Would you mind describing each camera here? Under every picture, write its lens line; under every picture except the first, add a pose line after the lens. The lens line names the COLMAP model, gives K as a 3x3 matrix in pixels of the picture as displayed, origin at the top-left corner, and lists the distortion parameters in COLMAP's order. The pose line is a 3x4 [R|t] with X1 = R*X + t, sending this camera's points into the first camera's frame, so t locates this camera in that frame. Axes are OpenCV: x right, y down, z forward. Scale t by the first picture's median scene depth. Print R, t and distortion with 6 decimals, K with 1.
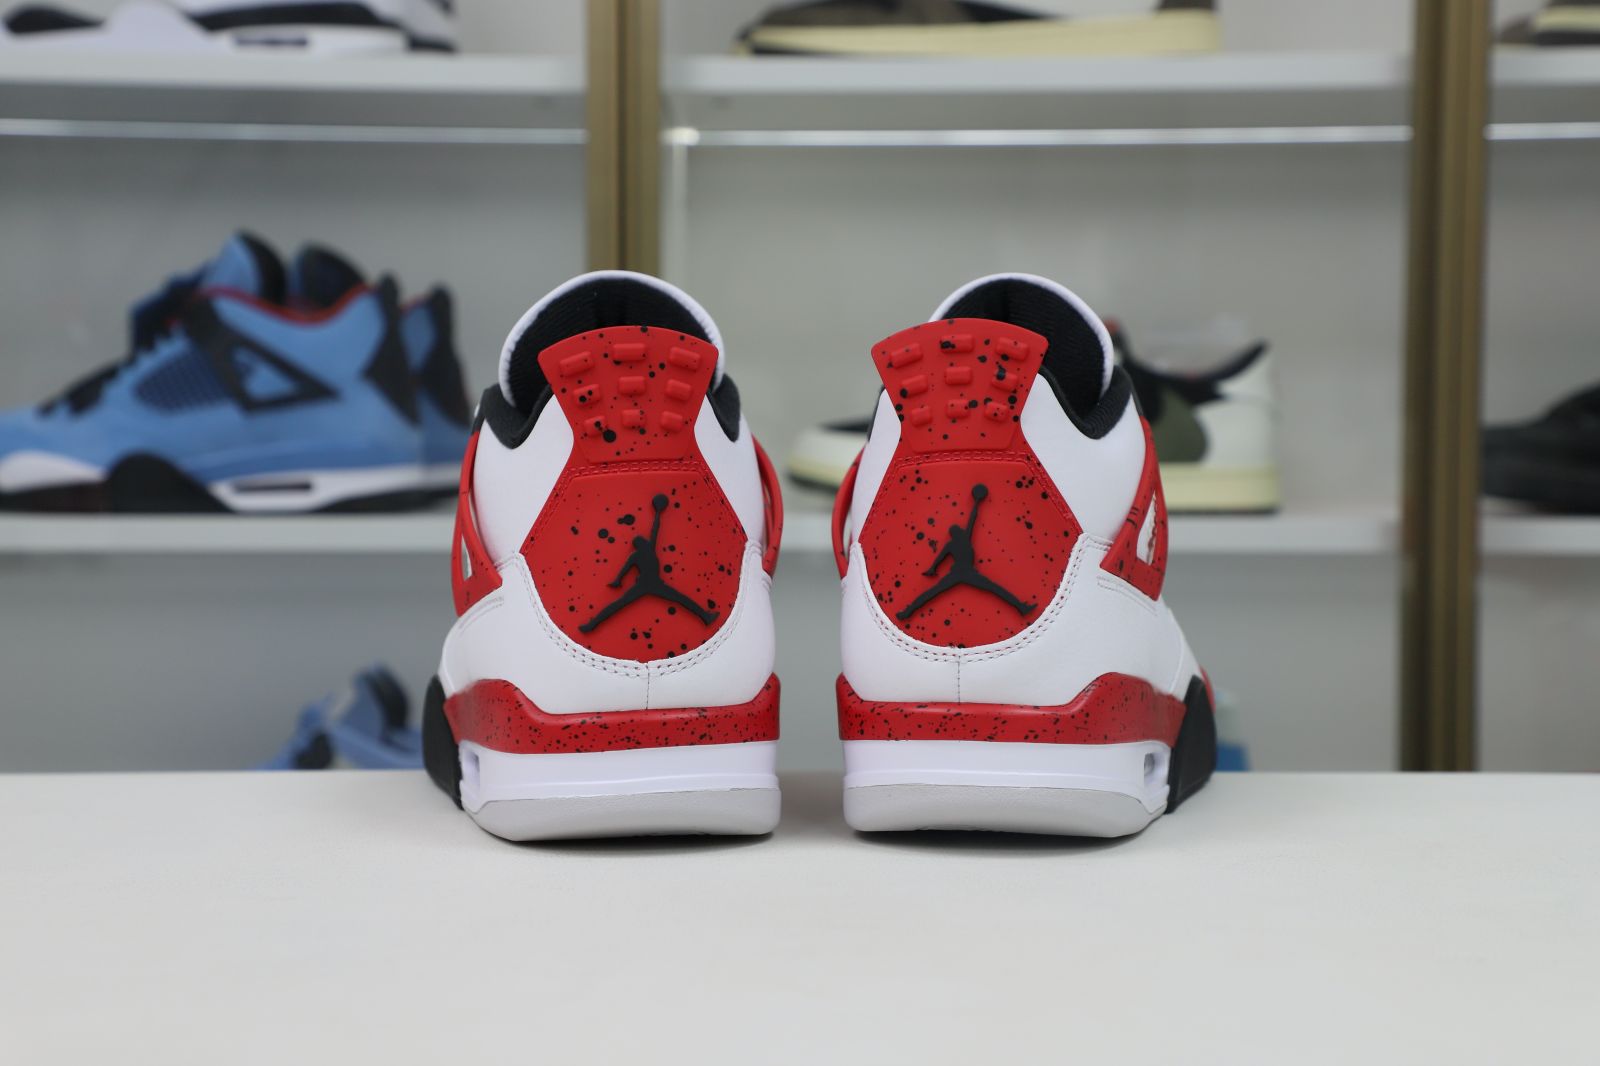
lens RADIAL K [[2373.1, 0, 794.2], [0, 2373.1, 550.0], [0, 0, 1]] dist [0.163613, 0.000000]
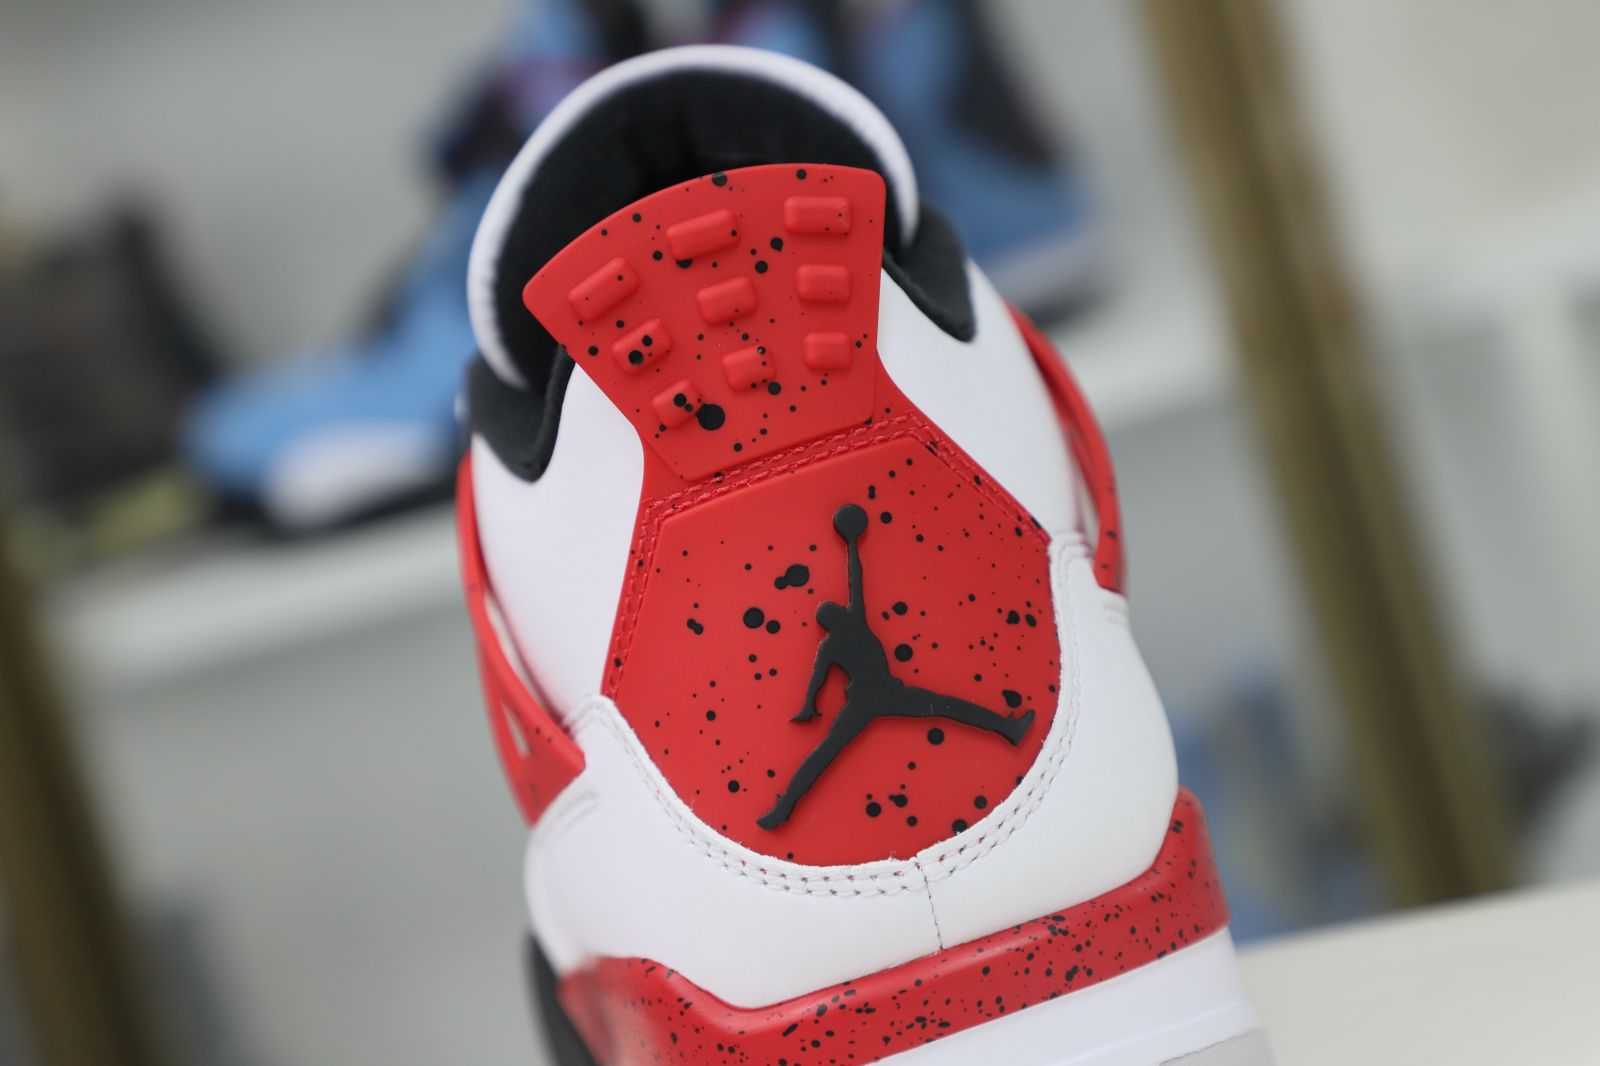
lens RADIAL K [[3998.6, 0, 808.0], [0, 3998.6, 540.4], [0, 0, 1]] dist [0.307247, 0.000000]
pose [[0.958515, -0.269464, -0.092940, 0.008794], [0.272072, 0.962137, 0.016400, -0.031903], [0.085002, -0.041006, 0.995537, 0.202400]]
